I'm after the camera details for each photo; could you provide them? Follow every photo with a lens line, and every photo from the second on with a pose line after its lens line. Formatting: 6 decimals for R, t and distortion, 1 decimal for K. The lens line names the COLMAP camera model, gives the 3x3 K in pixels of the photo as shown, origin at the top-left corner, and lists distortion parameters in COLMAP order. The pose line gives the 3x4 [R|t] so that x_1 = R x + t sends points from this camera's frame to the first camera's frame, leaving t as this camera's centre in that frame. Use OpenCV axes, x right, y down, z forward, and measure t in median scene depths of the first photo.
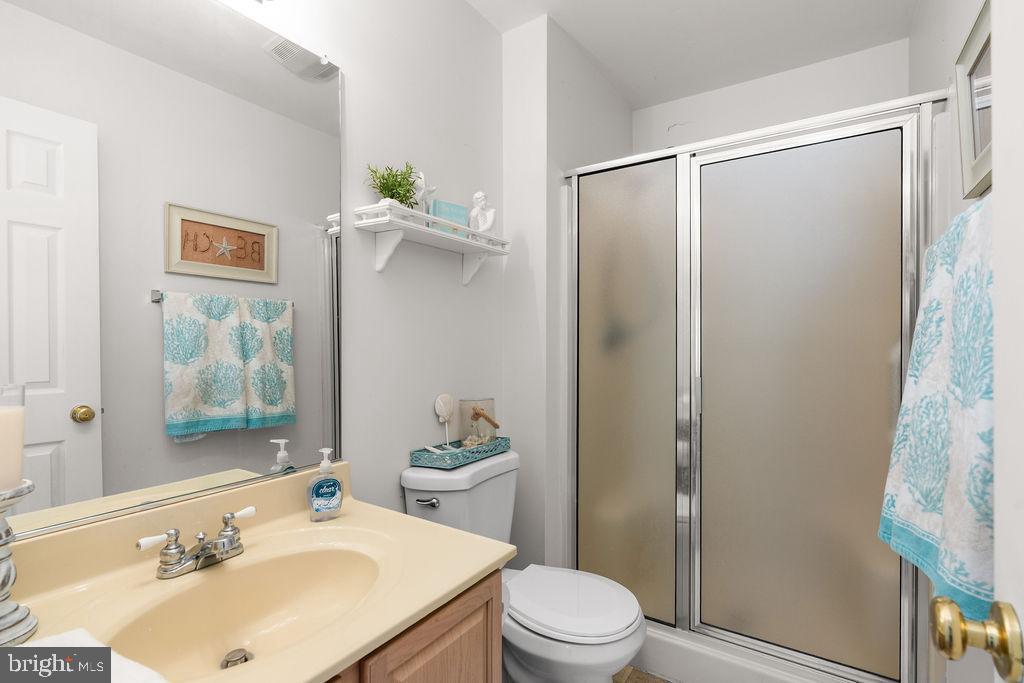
lens RADIAL K [[493.4, 0, 512.0], [0, 493.4, 341.5], [0, 0, 1]] dist [-0.003052, 0.001553]
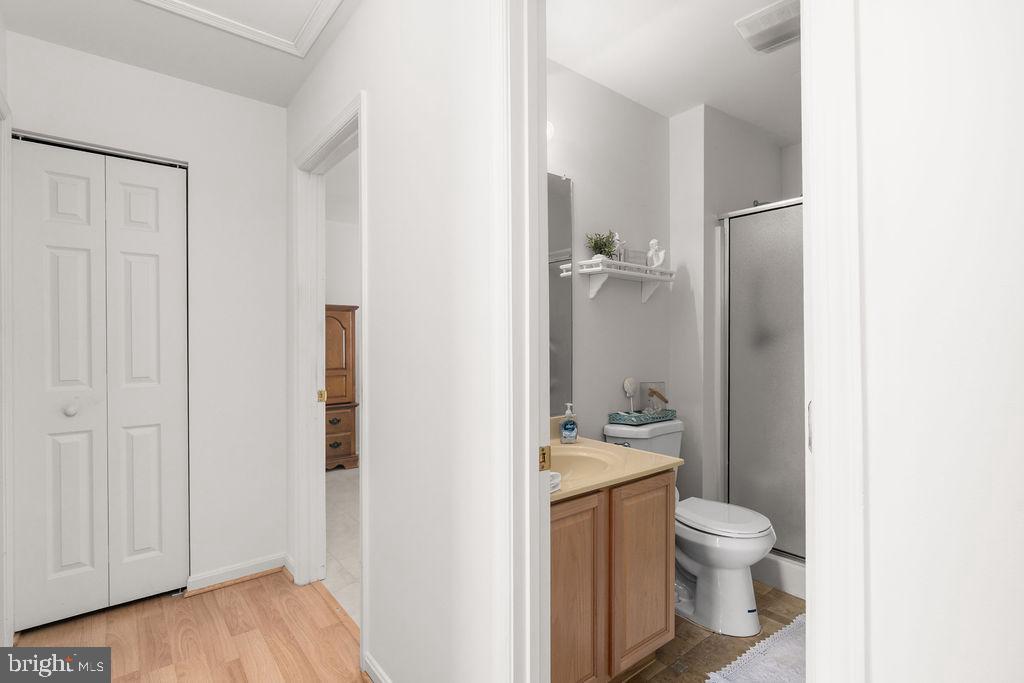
lens RADIAL K [[493.4, 0, 512.0], [0, 493.4, 341.5], [0, 0, 1]] dist [-0.003052, 0.001553]
pose [[0.953148, 0.000212, -0.302503, -0.029969], [-0.000443, 1.000000, -0.000695, -0.002317], [0.302503, 0.000797, 0.953148, -0.605875]]
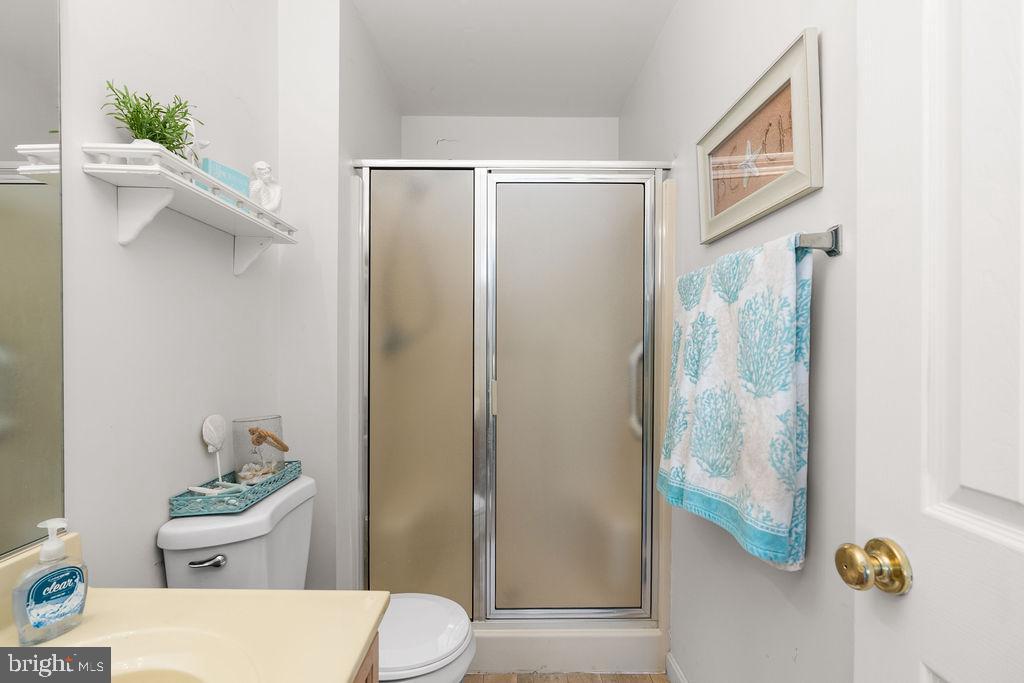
lens RADIAL K [[471.0, 0, 514.3], [0, 471.0, 350.9], [0, 0, 1]] dist [-0.000880, 0.001045]
pose [[0.827797, -0.002047, 0.561025, -0.186907], [-0.002910, 0.999964, 0.007942, -0.001146], [-0.561021, -0.008207, 0.827761, 0.154126]]
